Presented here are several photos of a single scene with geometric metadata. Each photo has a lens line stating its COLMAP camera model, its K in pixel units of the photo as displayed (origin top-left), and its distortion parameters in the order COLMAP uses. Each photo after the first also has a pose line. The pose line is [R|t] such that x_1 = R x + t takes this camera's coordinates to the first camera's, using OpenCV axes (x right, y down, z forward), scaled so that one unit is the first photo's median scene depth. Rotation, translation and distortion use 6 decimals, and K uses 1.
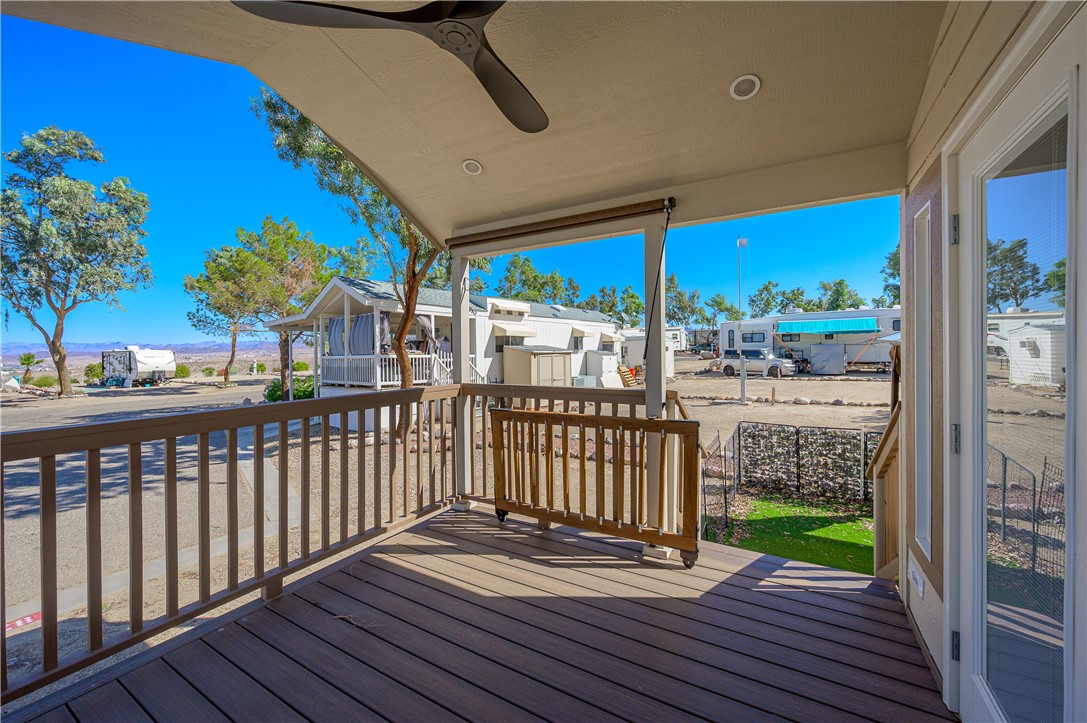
lens RADIAL K [[423.3, 0, 543.5], [0, 423.3, 361.5], [0, 0, 1]] dist [-0.000065, -0.000059]
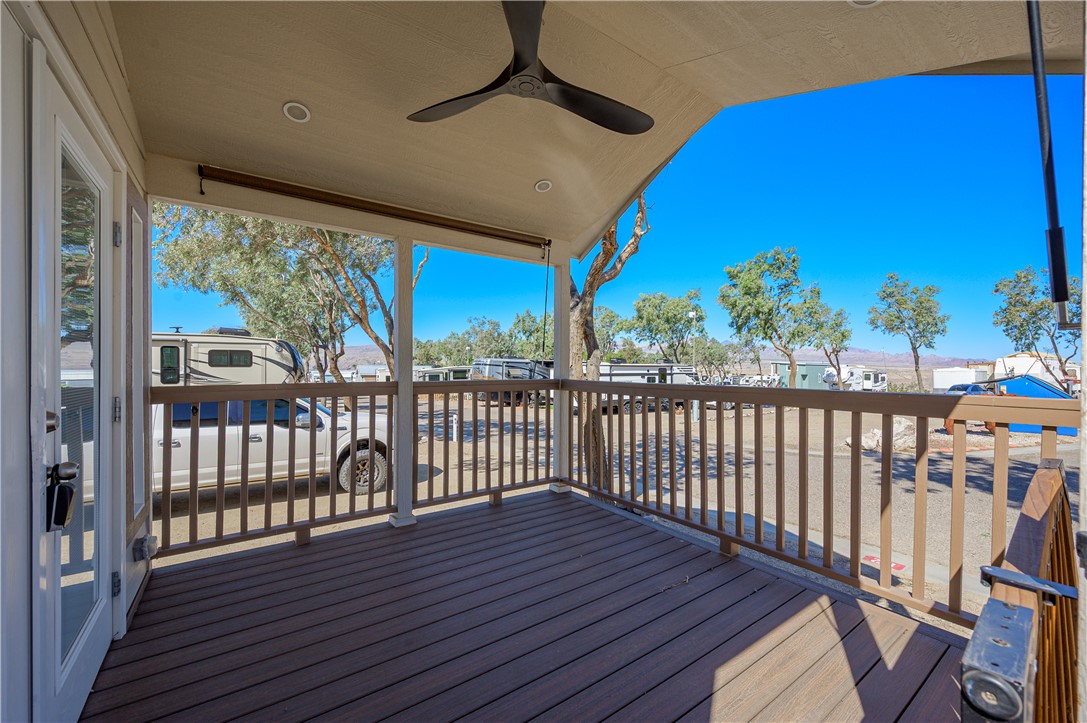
lens RADIAL K [[434.2, 0, 536.5], [0, 434.2, 363.7], [0, 0, 1]] dist [0.000546, -0.000064]
pose [[-0.407662, 0.008697, -0.913091, 0.111067], [-0.019126, 0.999654, 0.018060, 0.004489], [0.912932, 0.024827, -0.407355, 0.170693]]
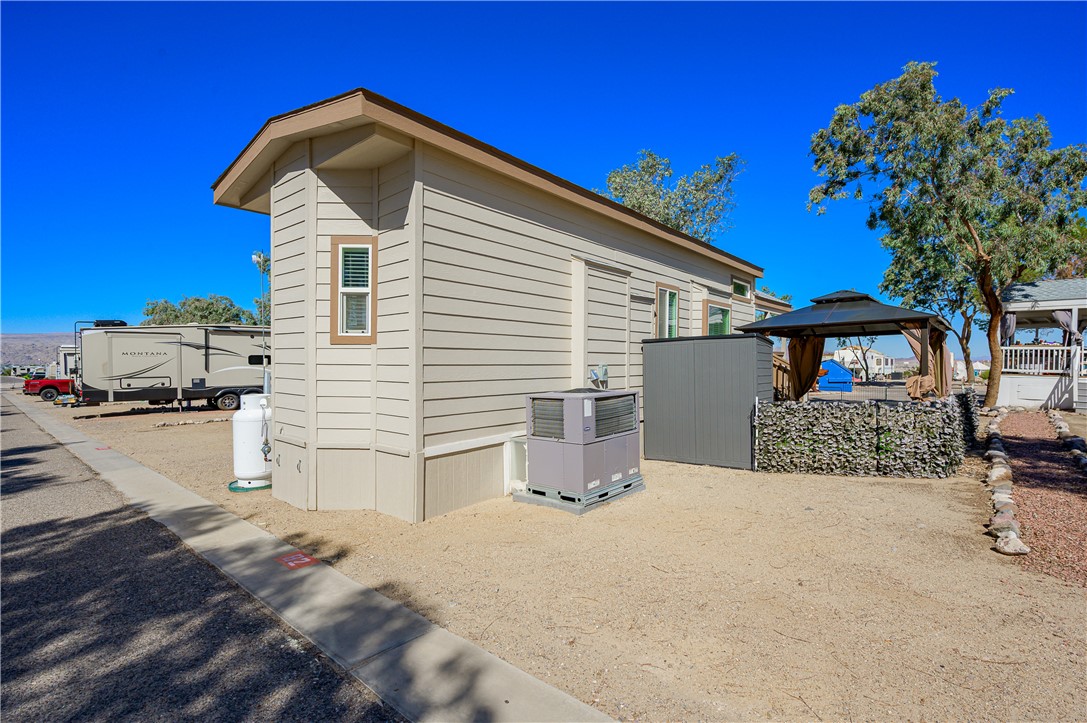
lens RADIAL K [[502.2, 0, 549.5], [0, 502.2, 359.2], [0, 0, 1]] dist [0.010099, 0.000197]
pose [[-0.150541, 0.014139, -0.988503, 1.155655], [-0.023552, 0.999563, 0.017884, 0.022665], [0.988323, 0.025973, -0.150142, -0.082678]]
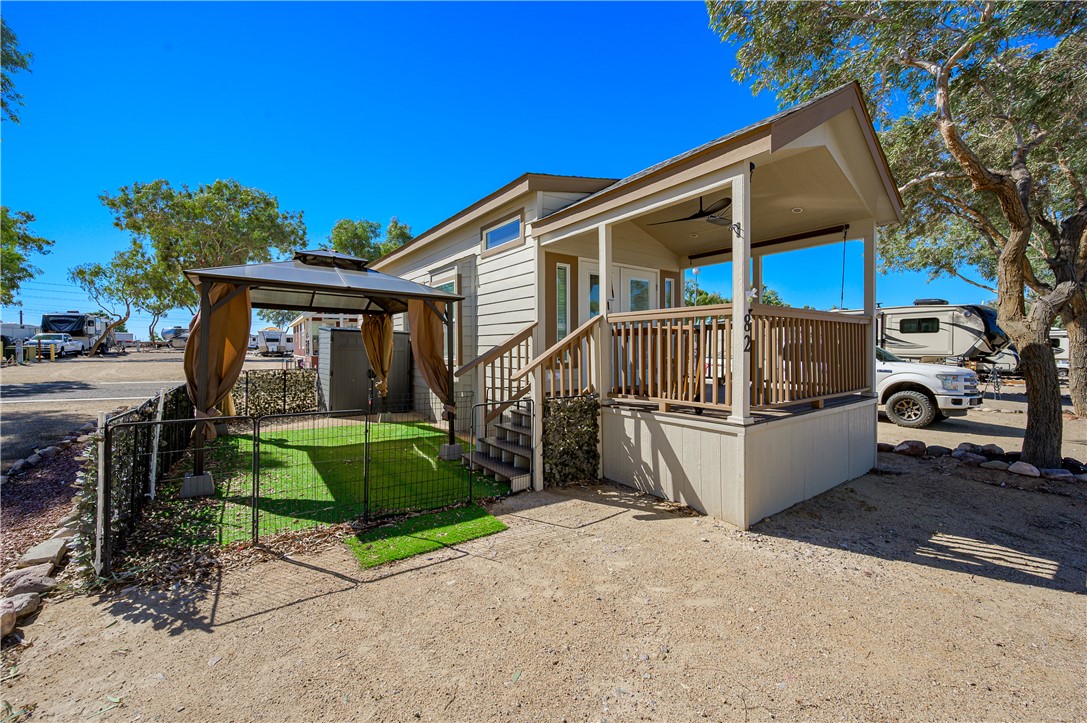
lens RADIAL K [[426.2, 0, 535.9], [0, 426.2, 349.2], [0, 0, 1]] dist [-0.001553, 0.000345]
pose [[-0.920598, 0.018811, 0.390058, -0.035244], [0.029648, 0.999323, 0.021782, 0.034599], [-0.389384, 0.031617, -0.920533, 0.587834]]
